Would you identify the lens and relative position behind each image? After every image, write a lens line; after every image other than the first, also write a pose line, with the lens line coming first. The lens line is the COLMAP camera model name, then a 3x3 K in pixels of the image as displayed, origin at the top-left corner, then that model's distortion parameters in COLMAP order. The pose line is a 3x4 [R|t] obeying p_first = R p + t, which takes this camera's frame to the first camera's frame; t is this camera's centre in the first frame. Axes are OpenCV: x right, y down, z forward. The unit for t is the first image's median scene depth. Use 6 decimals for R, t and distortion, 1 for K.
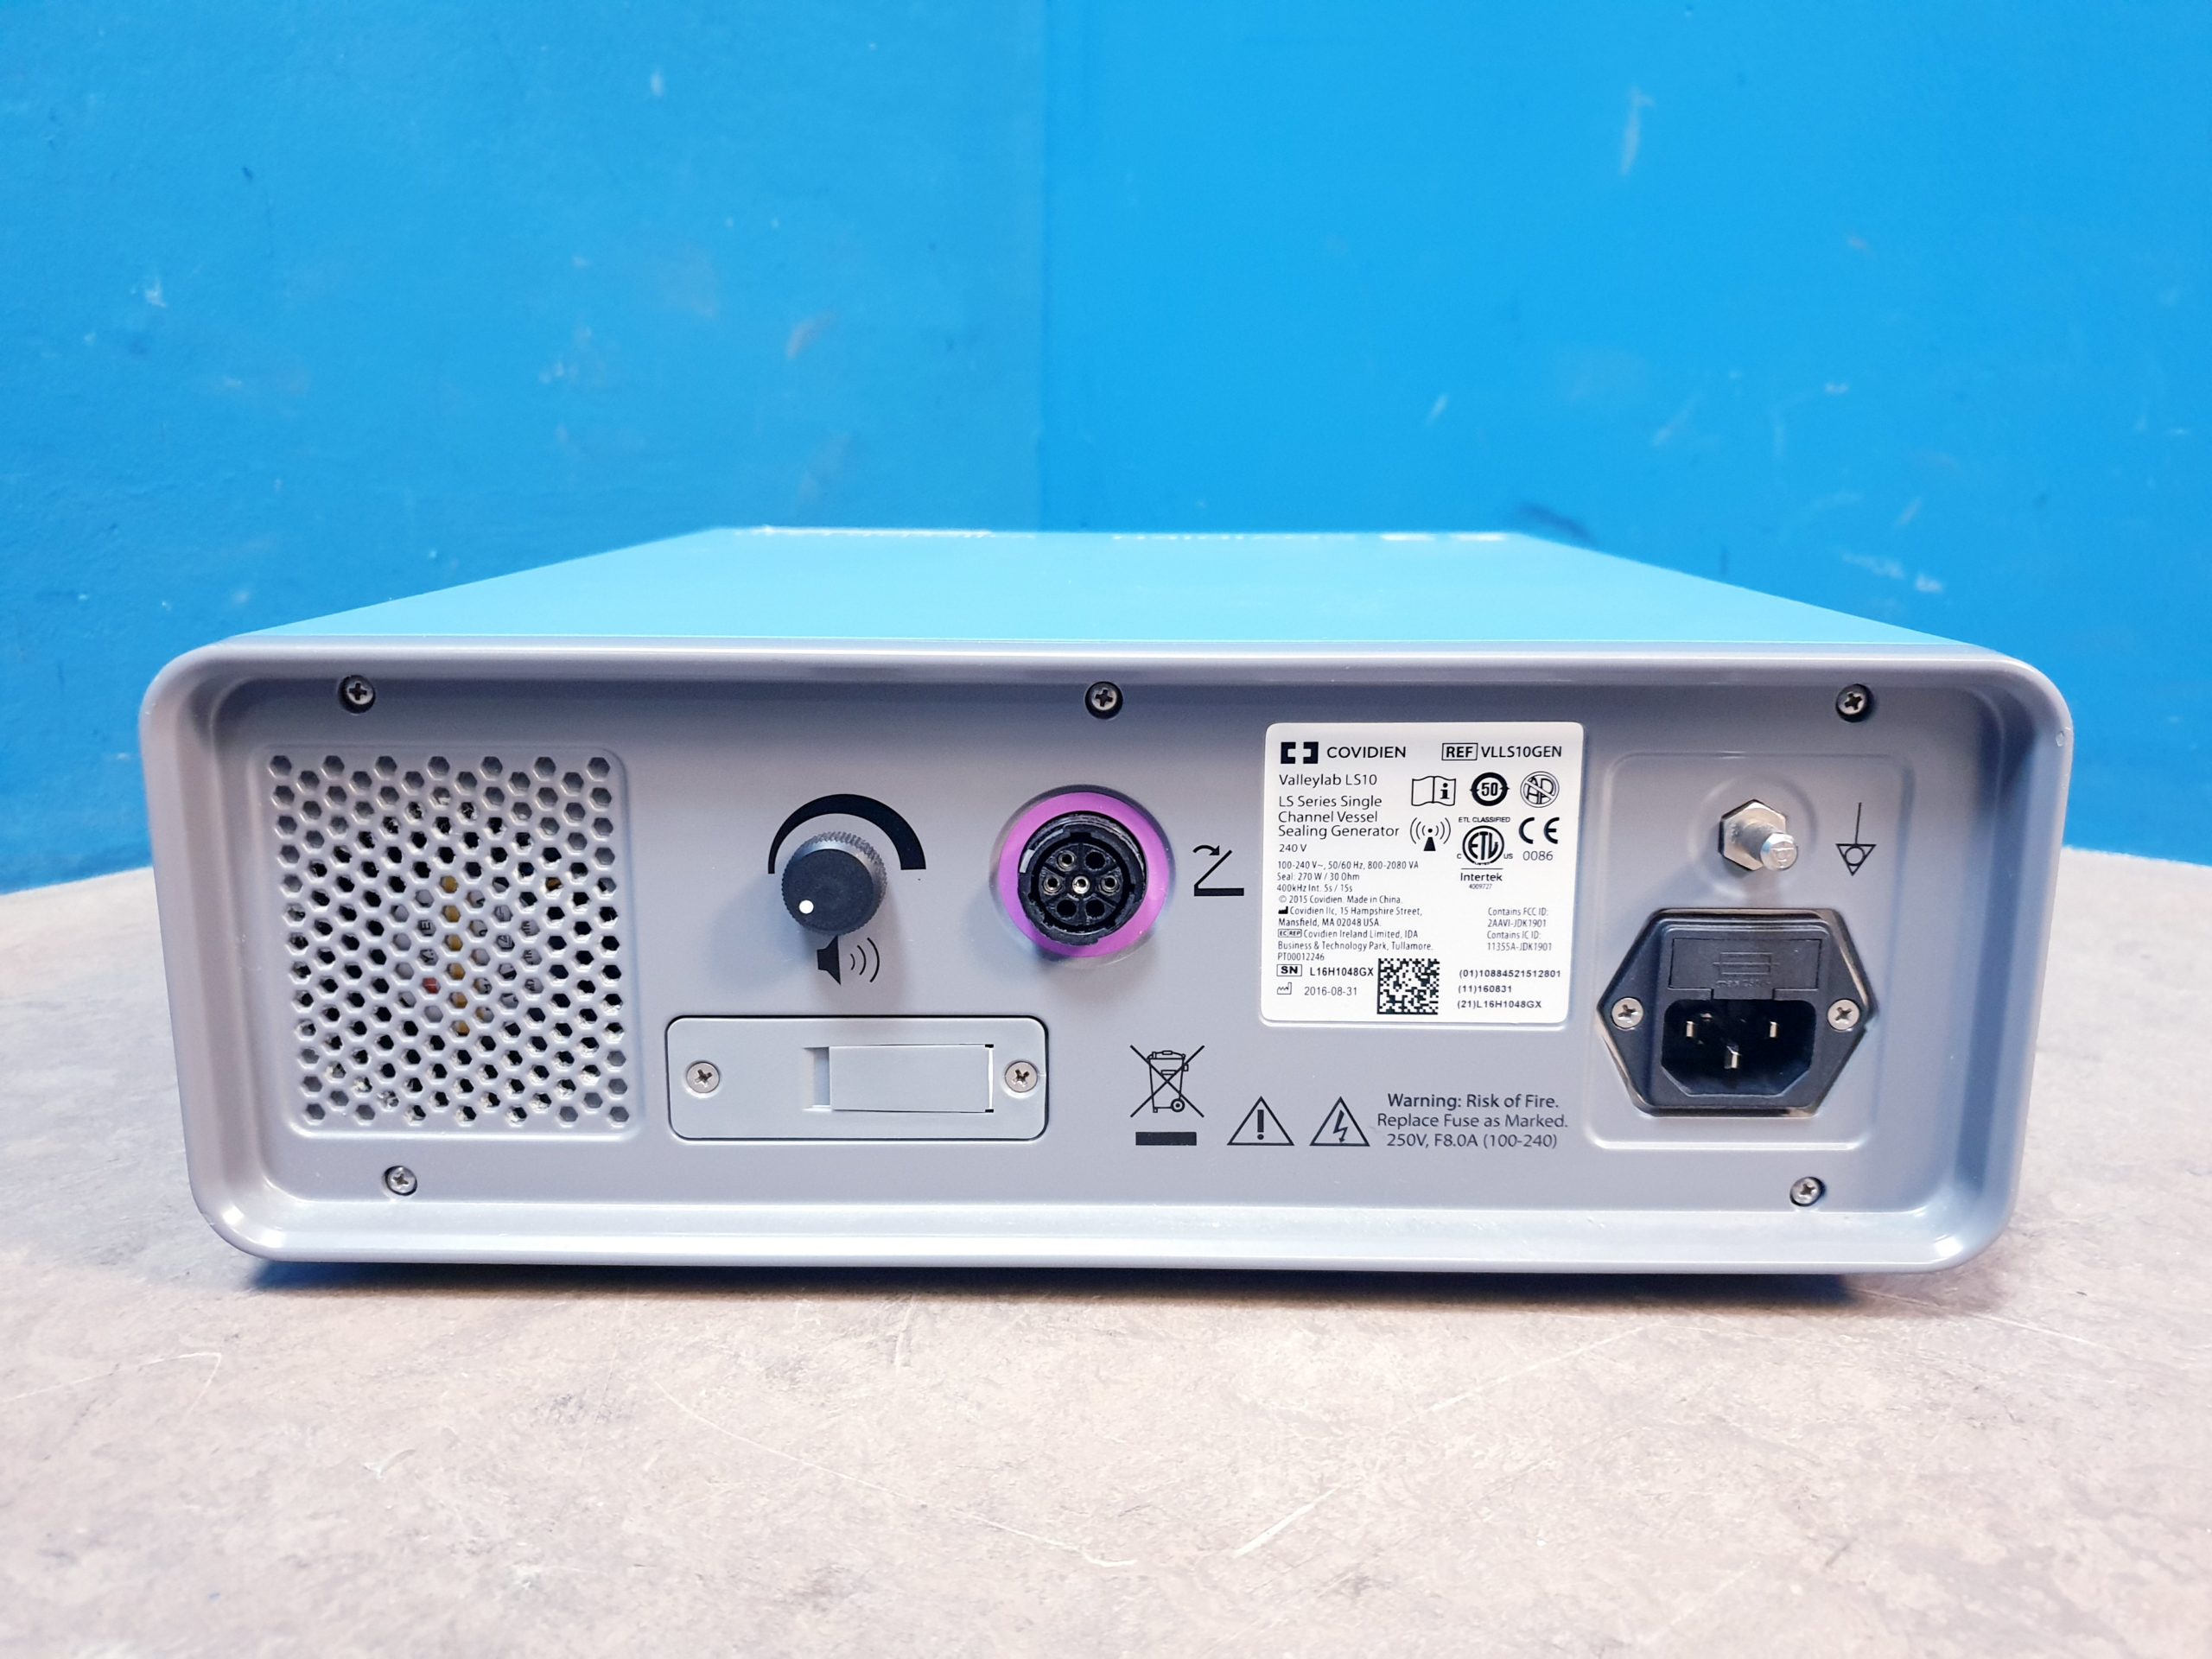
lens RADIAL K [[1763.9, 0, 1131.3], [0, 1763.9, 821.2], [0, 0, 1]] dist [-0.062154, 0.101533]
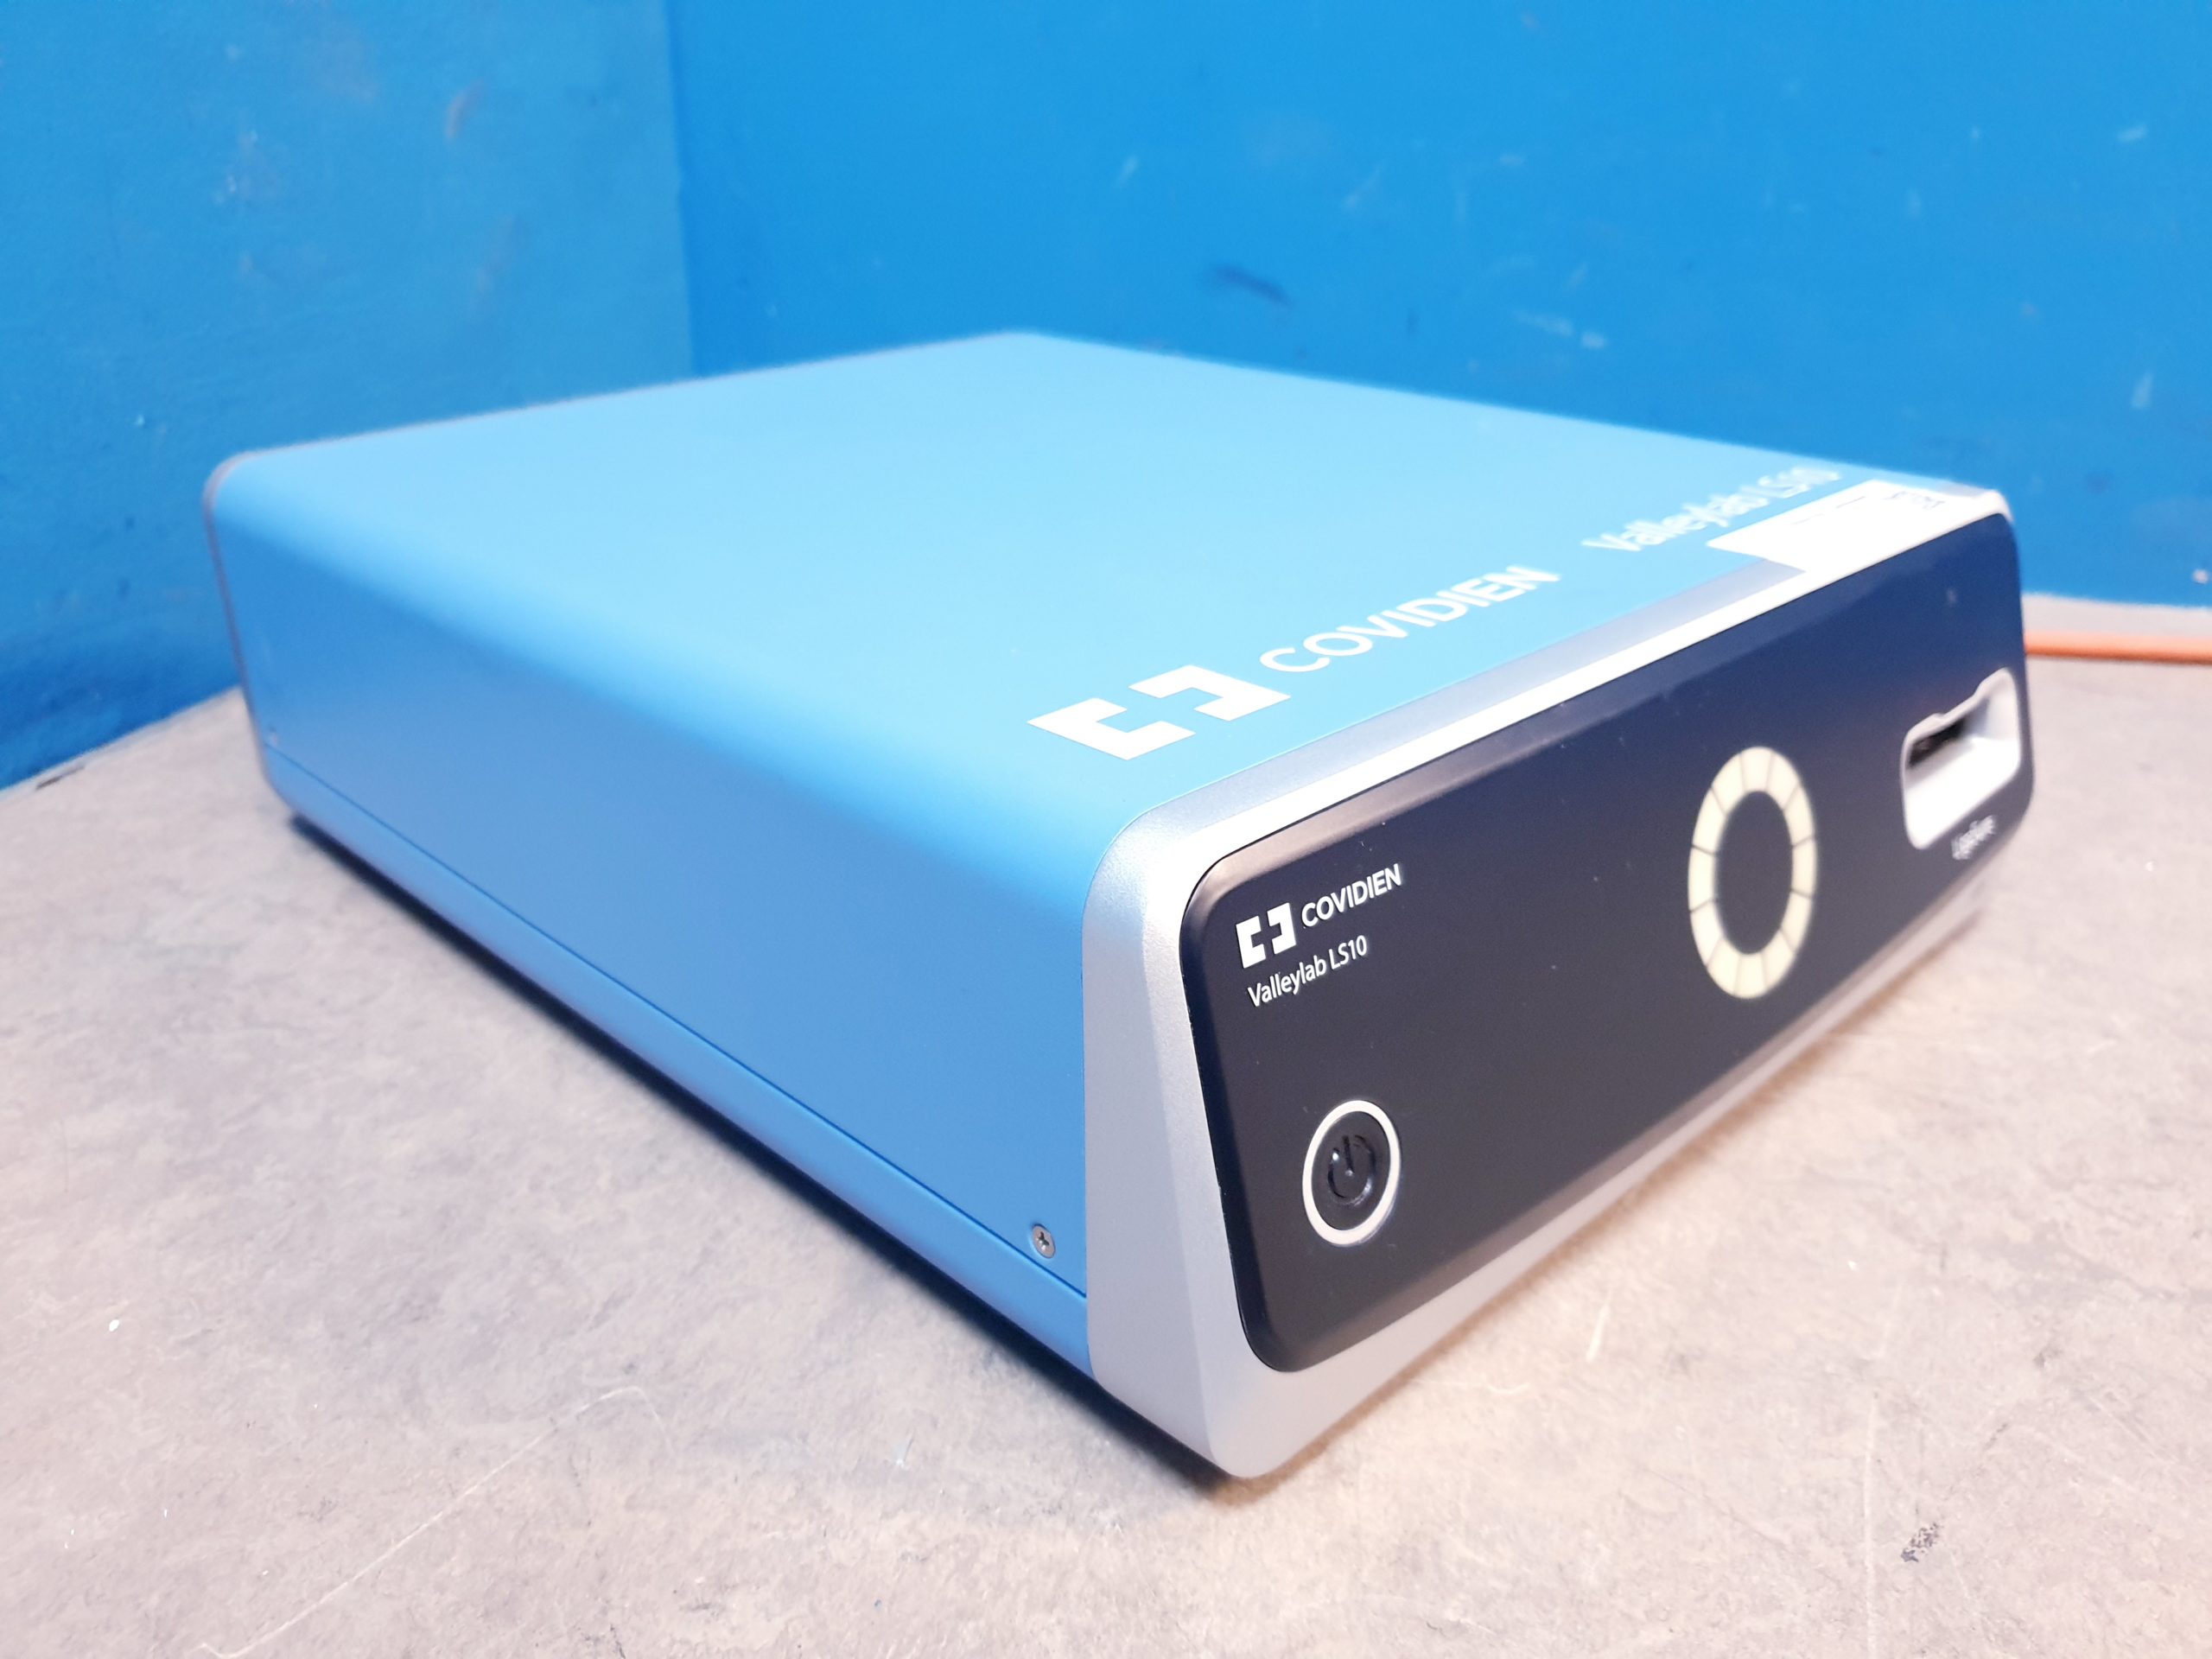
lens RADIAL K [[1763.9, 0, 1131.3], [0, 1763.9, 821.2], [0, 0, 1]] dist [-0.062154, 0.101533]
pose [[0.943002, -0.145642, 0.299224, -0.552527], [0.080398, 0.972218, 0.219837, -0.274211], [-0.322928, -0.183249, 0.928513, -0.046492]]
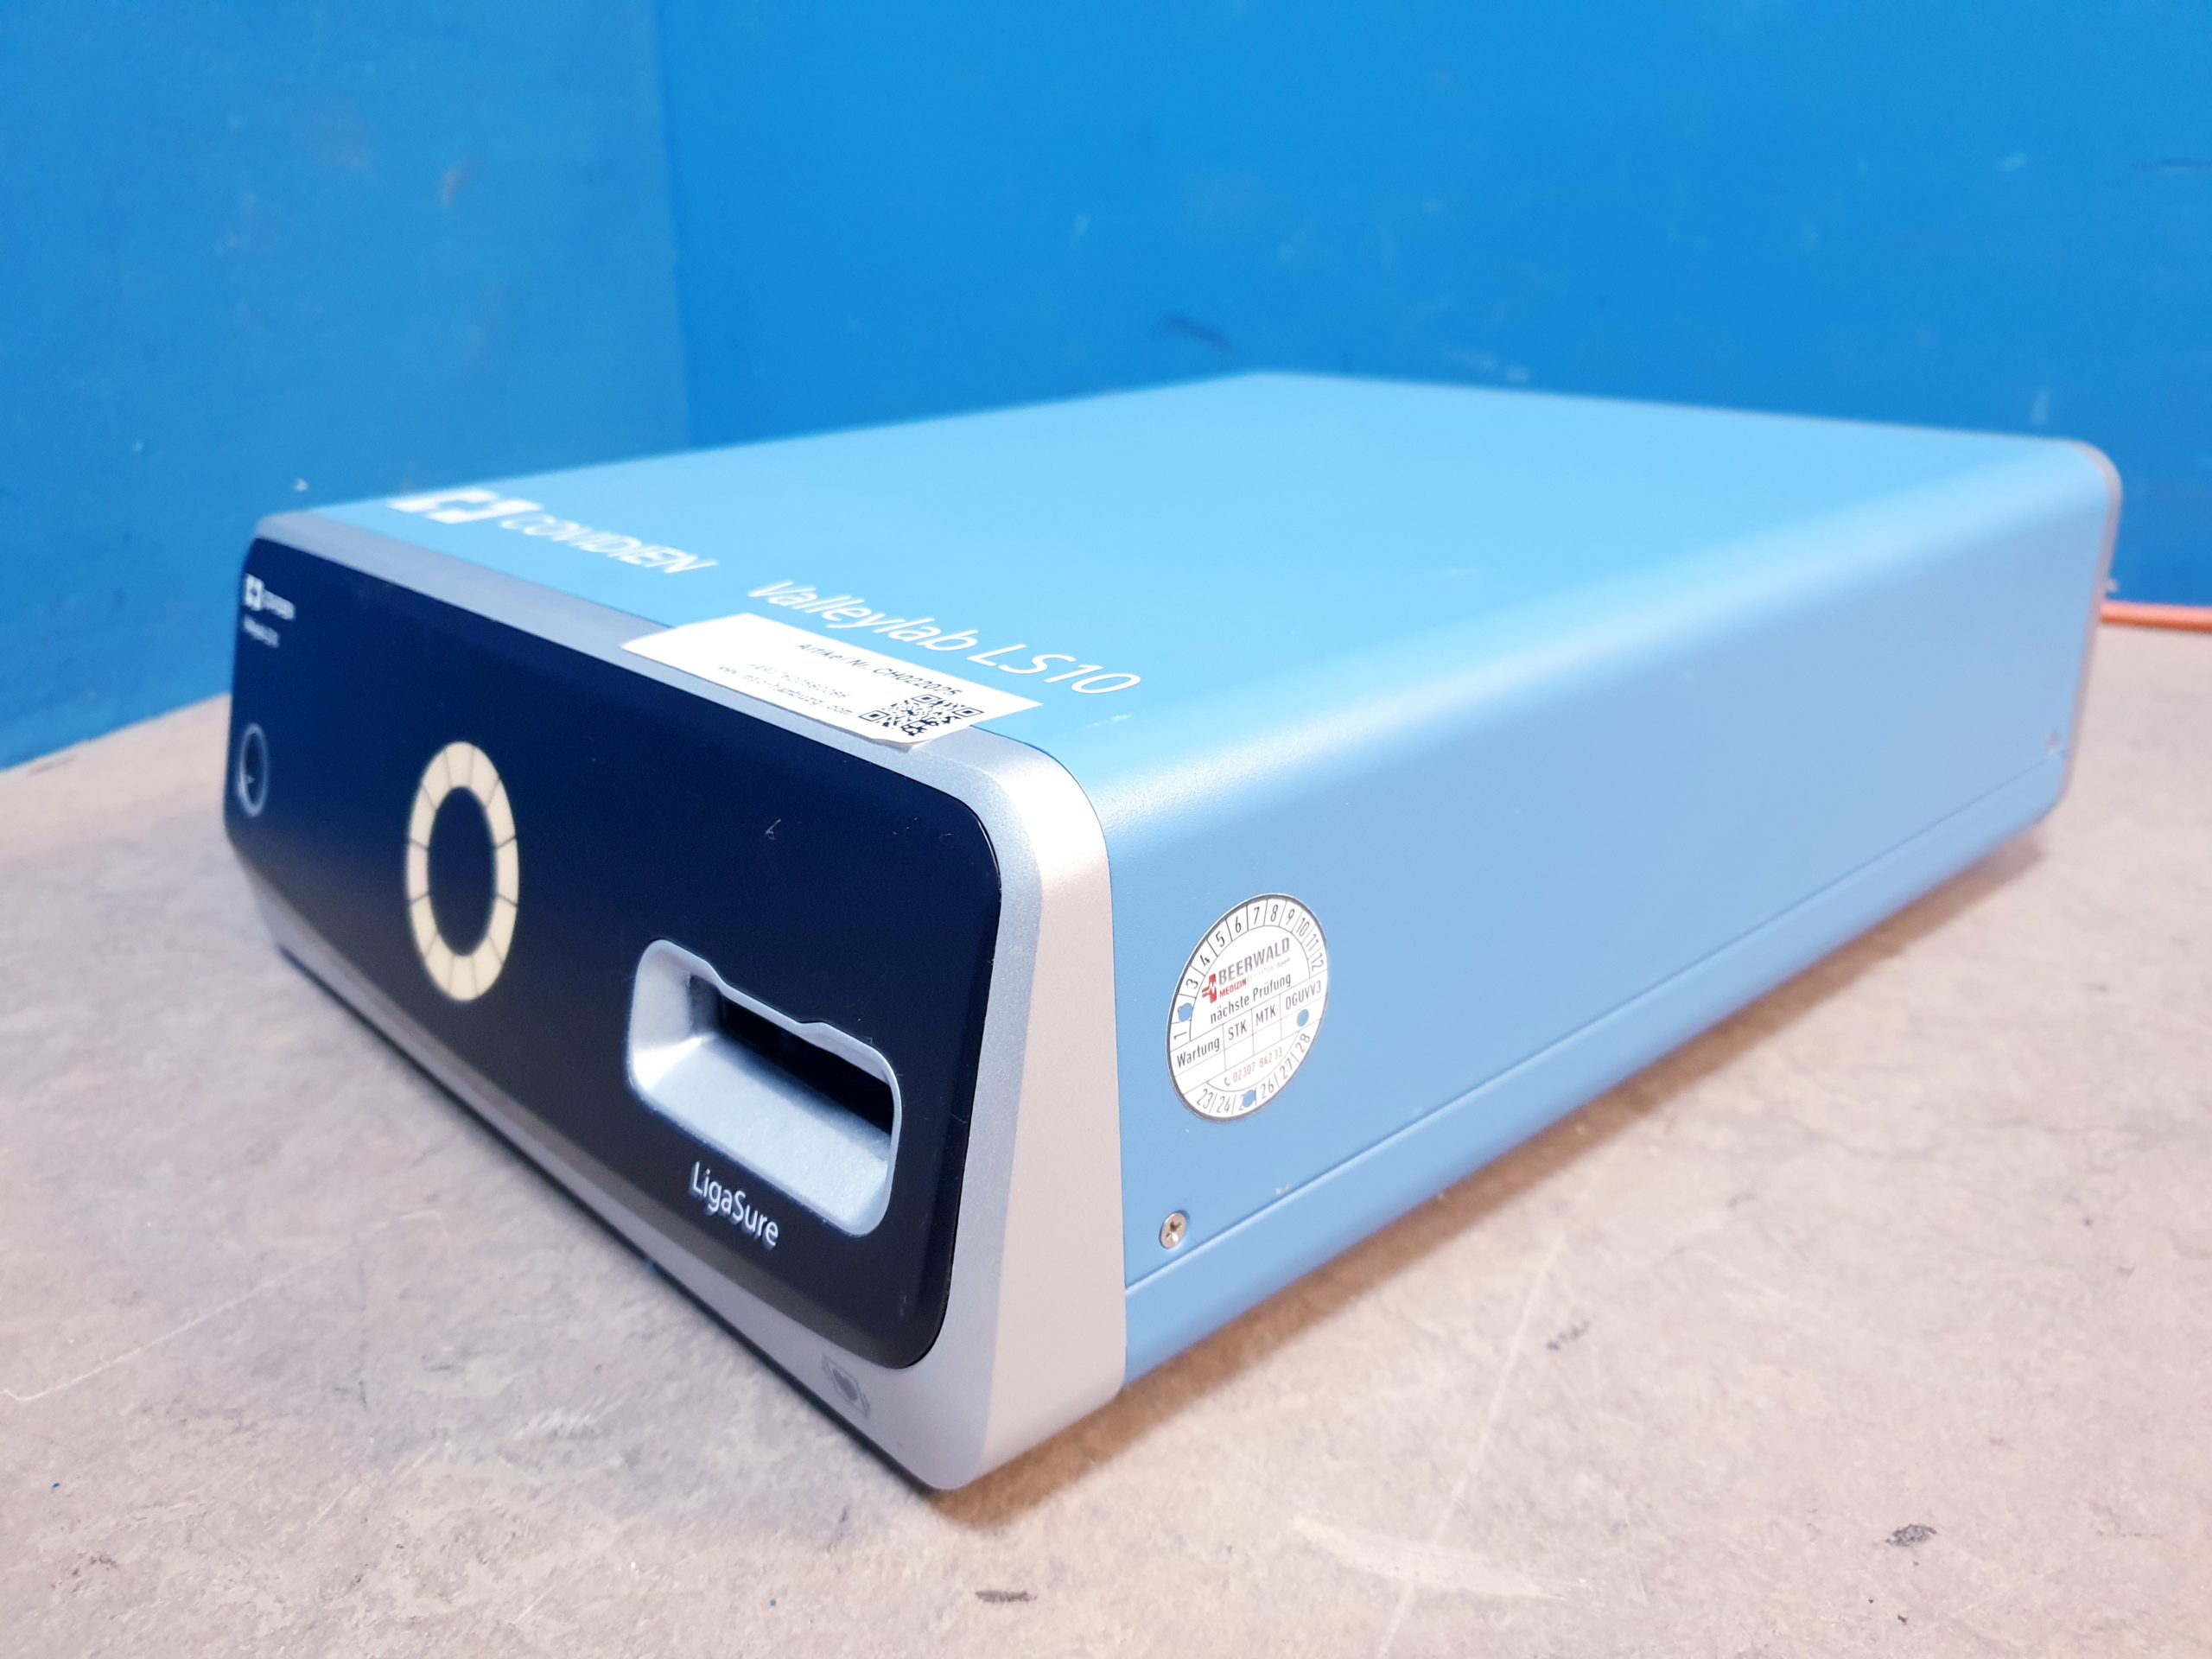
lens RADIAL K [[1763.9, 0, 1131.3], [0, 1763.9, 821.2], [0, 0, 1]] dist [-0.062154, 0.101533]
pose [[0.957471, -0.130664, 0.257248, -0.367818], [0.093825, 0.984124, 0.150653, -0.104514], [-0.272849, -0.120110, 0.954530, -0.268701]]
